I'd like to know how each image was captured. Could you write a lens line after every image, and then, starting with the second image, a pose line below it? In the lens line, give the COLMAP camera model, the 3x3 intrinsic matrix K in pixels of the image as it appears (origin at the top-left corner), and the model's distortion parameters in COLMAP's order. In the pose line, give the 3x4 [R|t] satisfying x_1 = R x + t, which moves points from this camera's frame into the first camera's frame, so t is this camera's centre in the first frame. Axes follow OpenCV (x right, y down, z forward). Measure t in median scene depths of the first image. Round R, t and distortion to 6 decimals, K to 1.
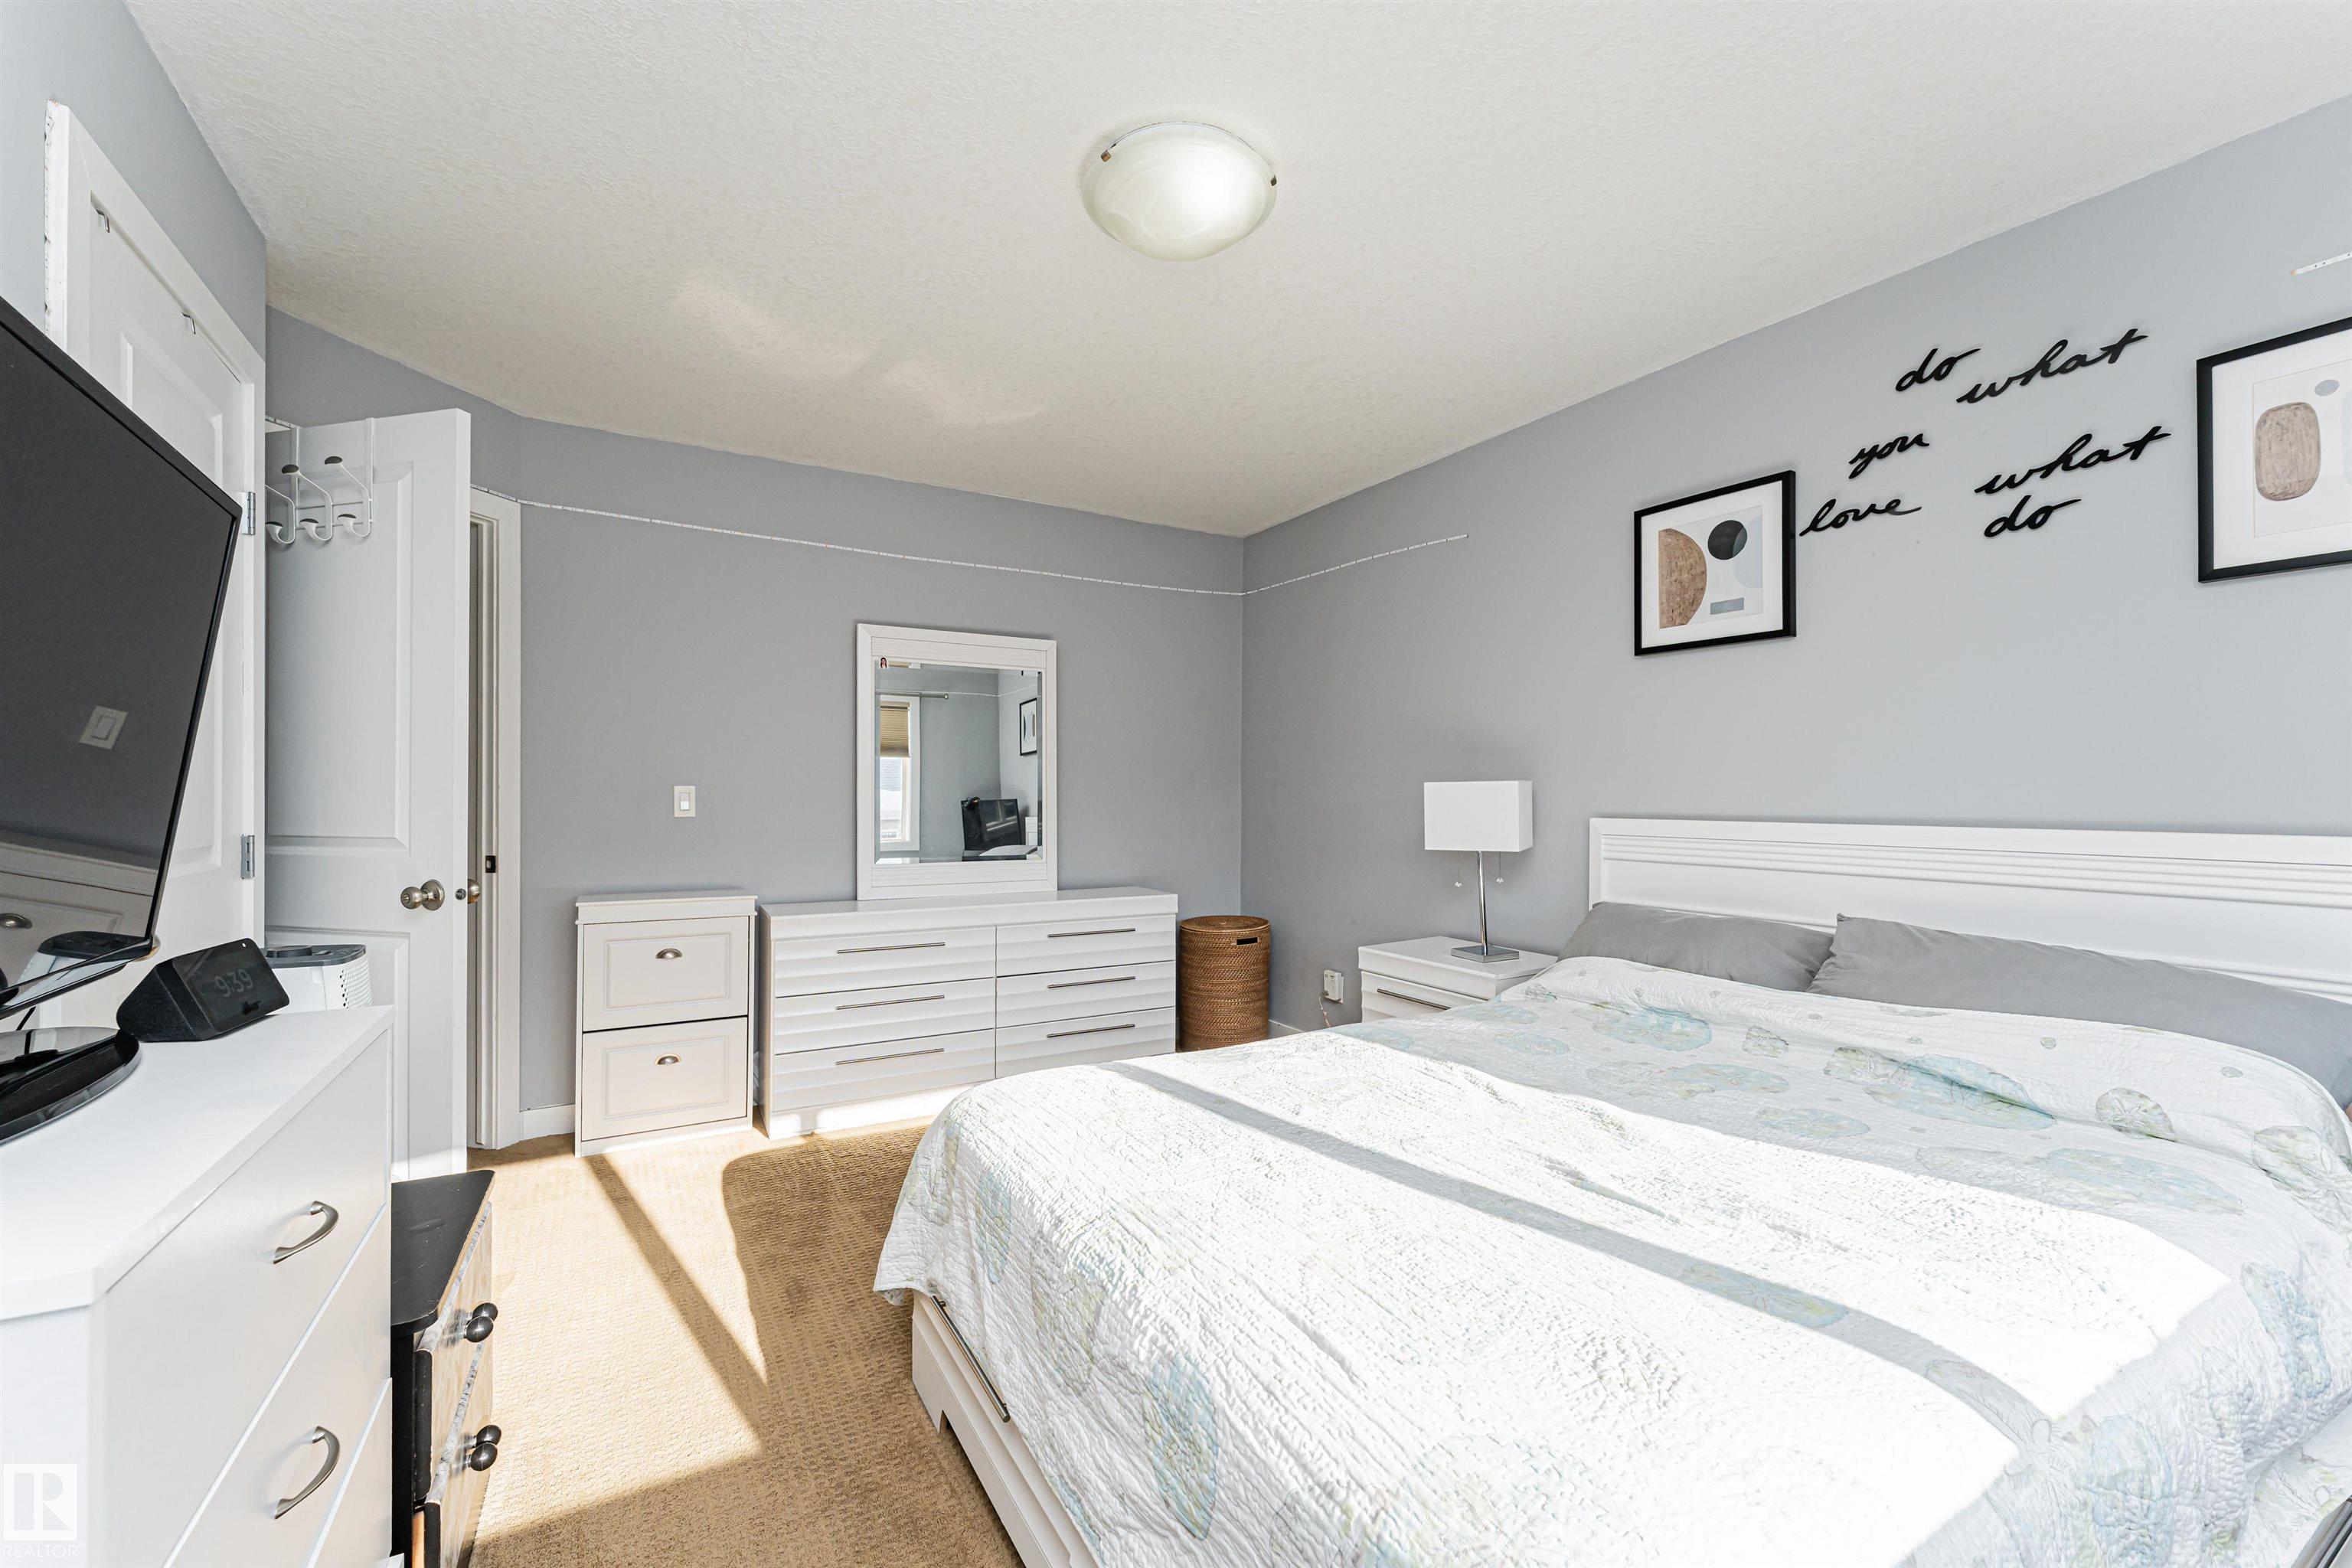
lens RADIAL K [[969.3, 0, 1182.5], [0, 969.3, 789.5], [0, 0, 1]] dist [0.000573, -0.000578]
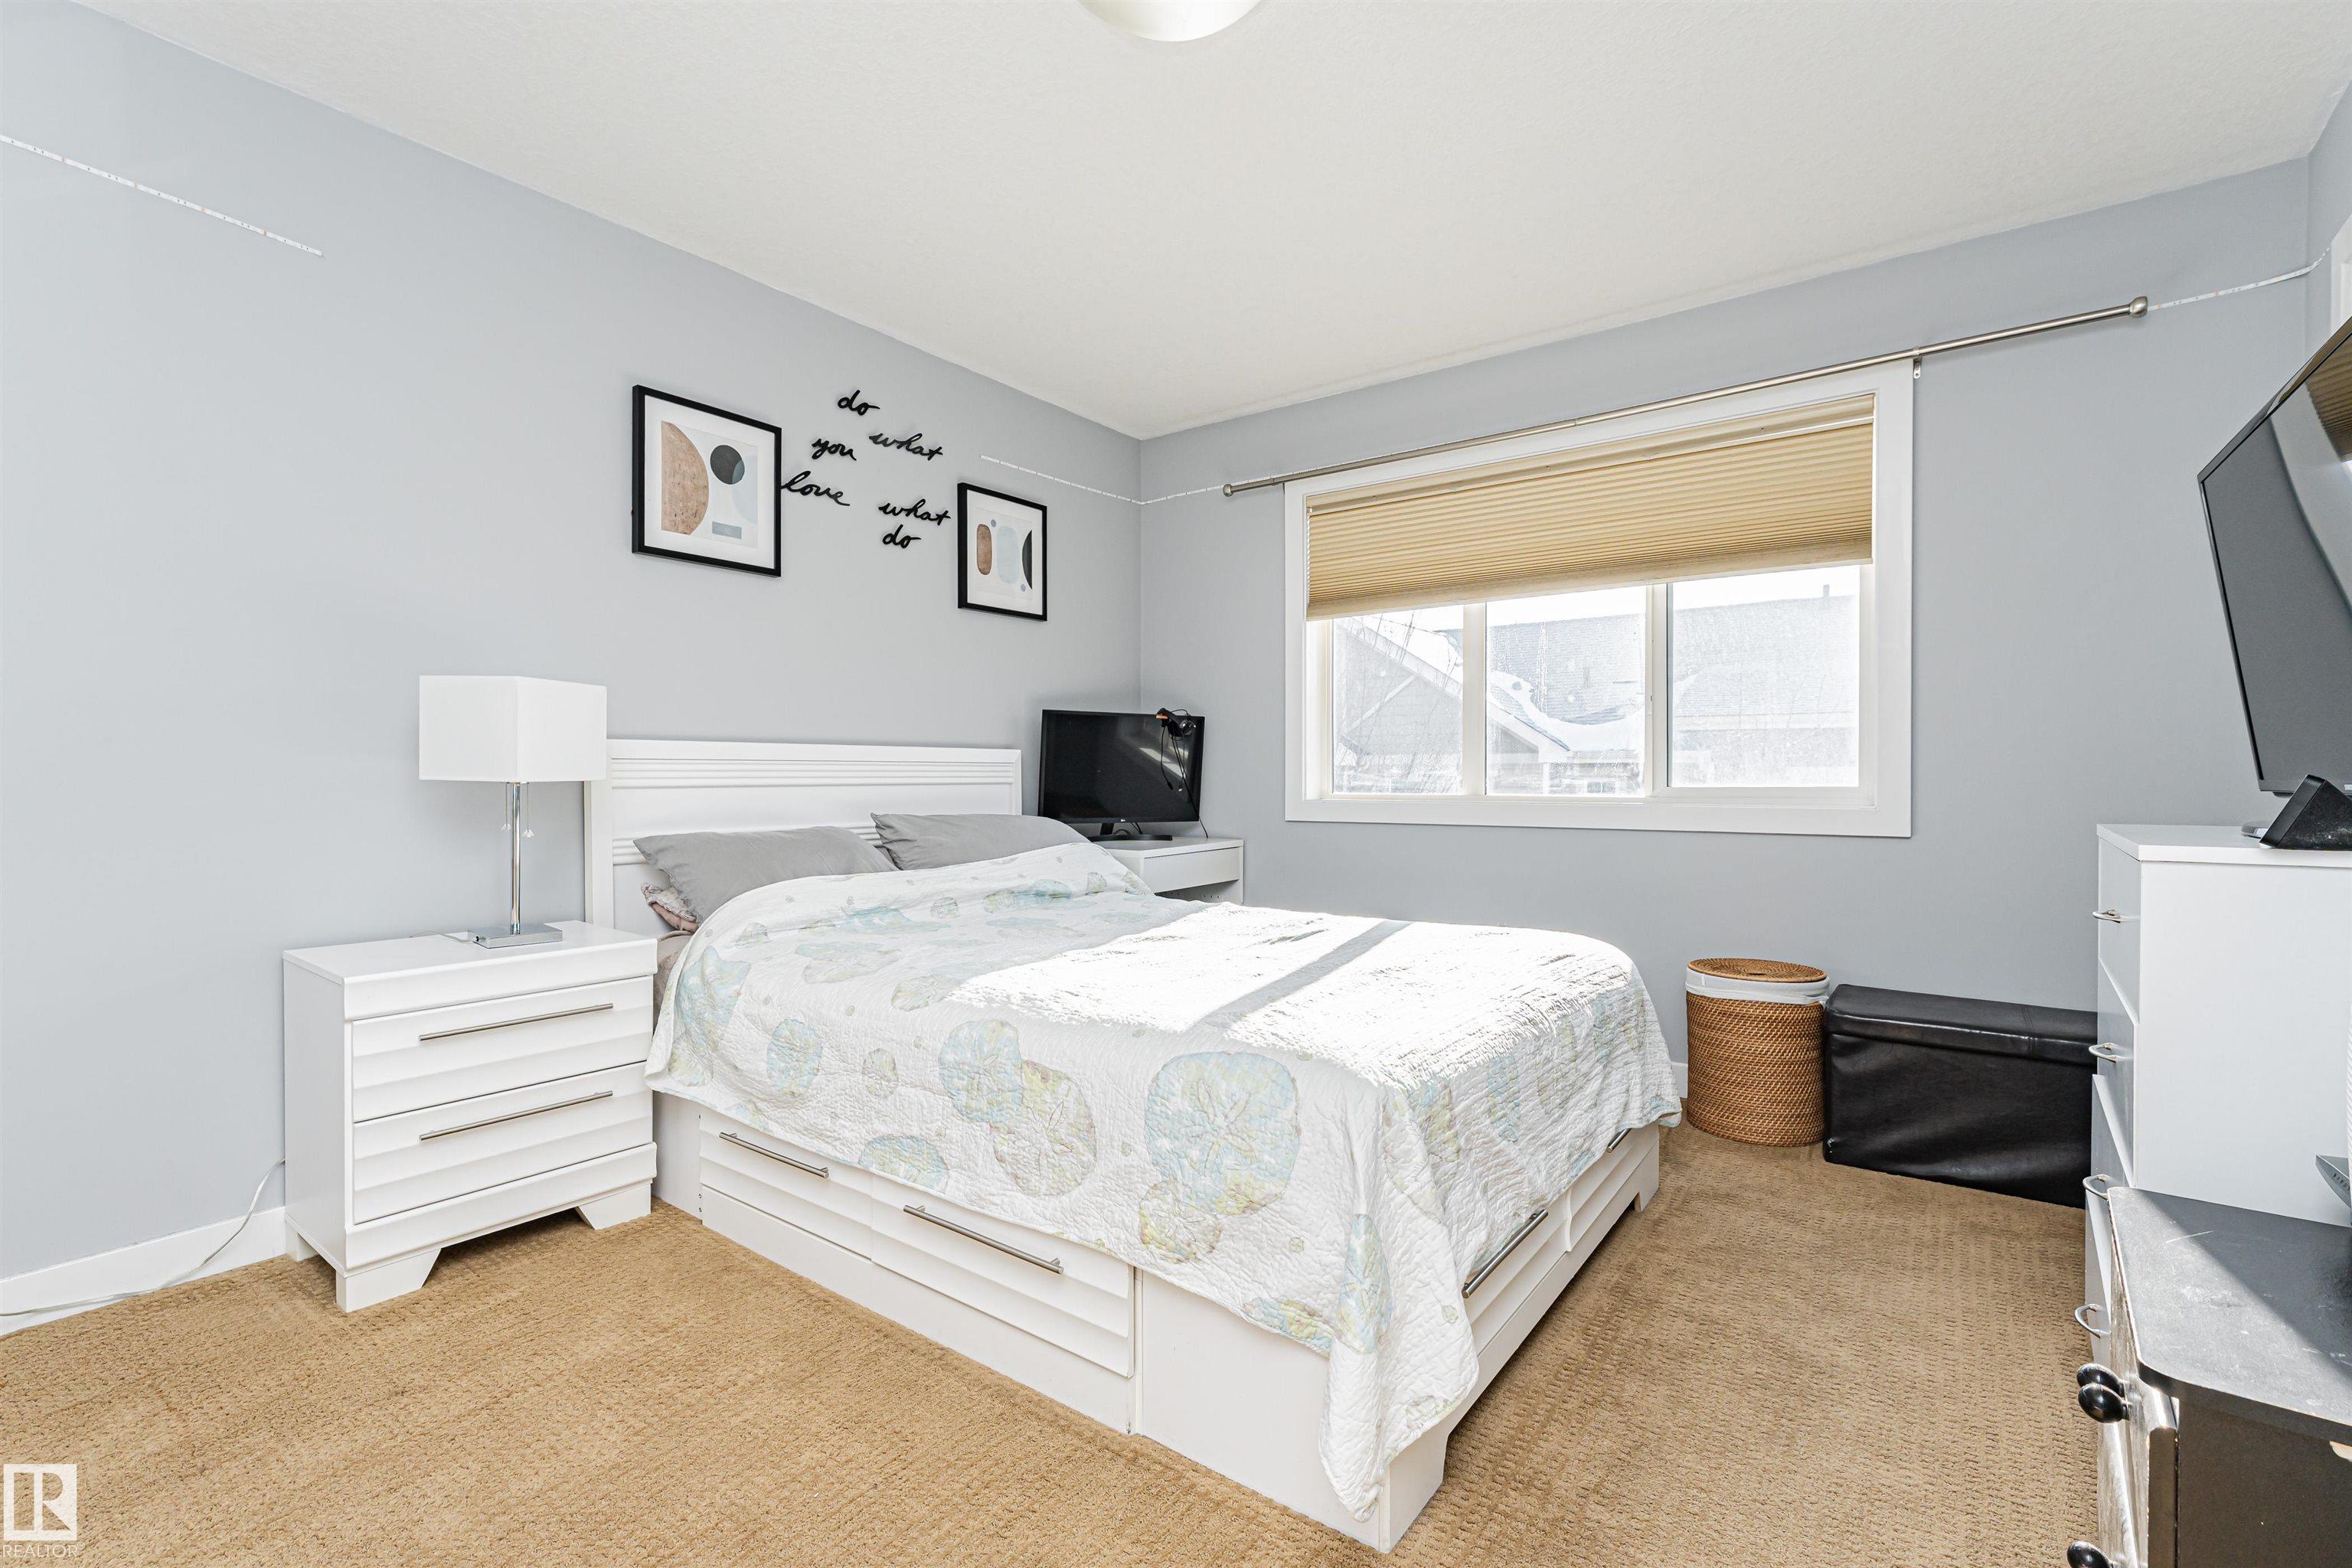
lens RADIAL K [[1075.8, 0, 1105.3], [0, 1075.8, 785.4], [0, 0, 1]] dist [0.000464, -0.000154]
pose [[-0.362840, -0.013341, 0.931756, -0.683972], [-0.004234, 0.999911, 0.012668, 0.066481], [-0.931842, 0.000651, -0.362864, 1.124368]]
